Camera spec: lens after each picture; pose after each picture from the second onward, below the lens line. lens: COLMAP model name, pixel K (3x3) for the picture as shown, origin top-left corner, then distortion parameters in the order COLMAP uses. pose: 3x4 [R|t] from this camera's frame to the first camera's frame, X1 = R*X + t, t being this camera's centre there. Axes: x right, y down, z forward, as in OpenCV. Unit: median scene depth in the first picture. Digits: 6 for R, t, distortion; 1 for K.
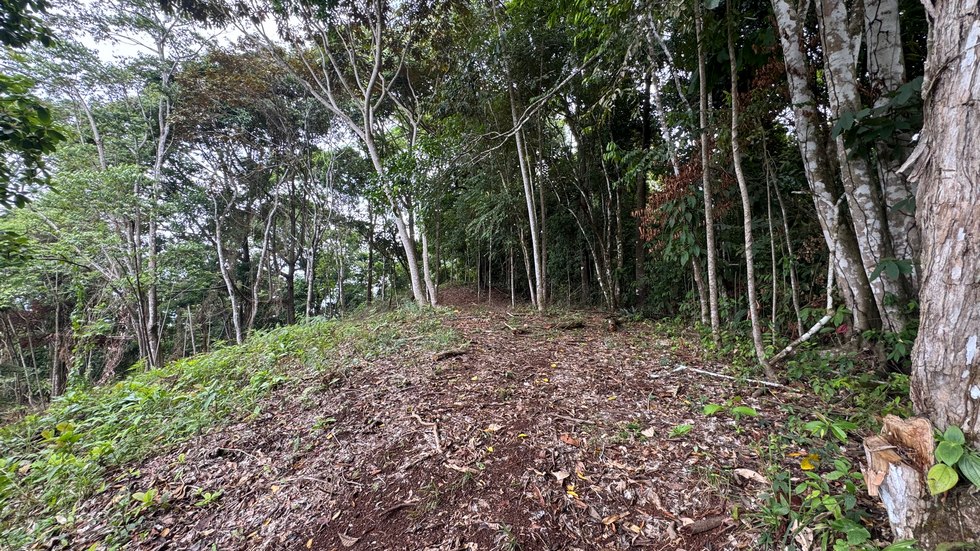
lens RADIAL K [[385.3, 0, 490.0], [0, 385.3, 275.5], [0, 0, 1]] dist [-0.001216, -0.000134]
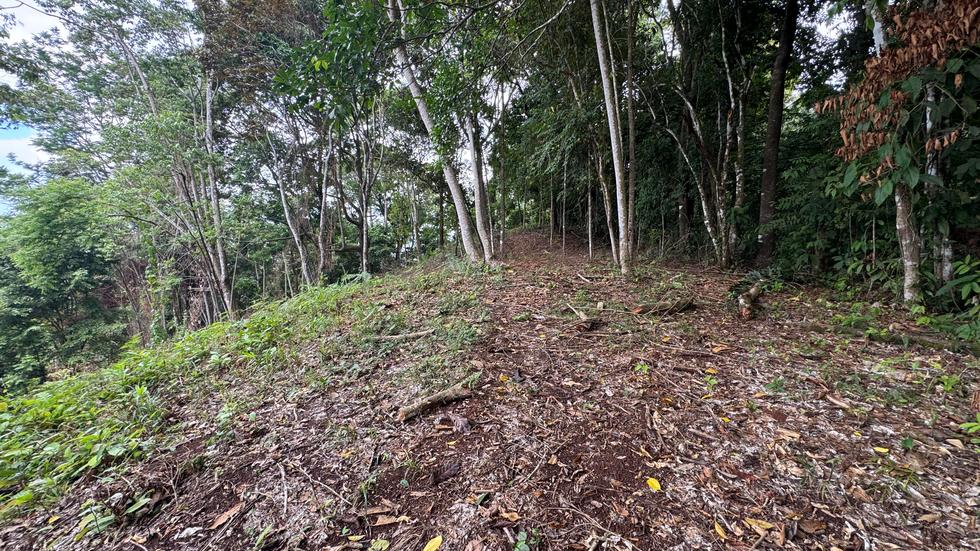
lens RADIAL K [[385.3, 0, 490.0], [0, 385.3, 275.5], [0, 0, 1]] dist [-0.001216, -0.000134]
pose [[0.978900, 0.005225, -0.204274, 0.021439], [0.025789, 0.988520, 0.148871, -0.011630], [0.202707, -0.150998, 0.967528, 0.167880]]
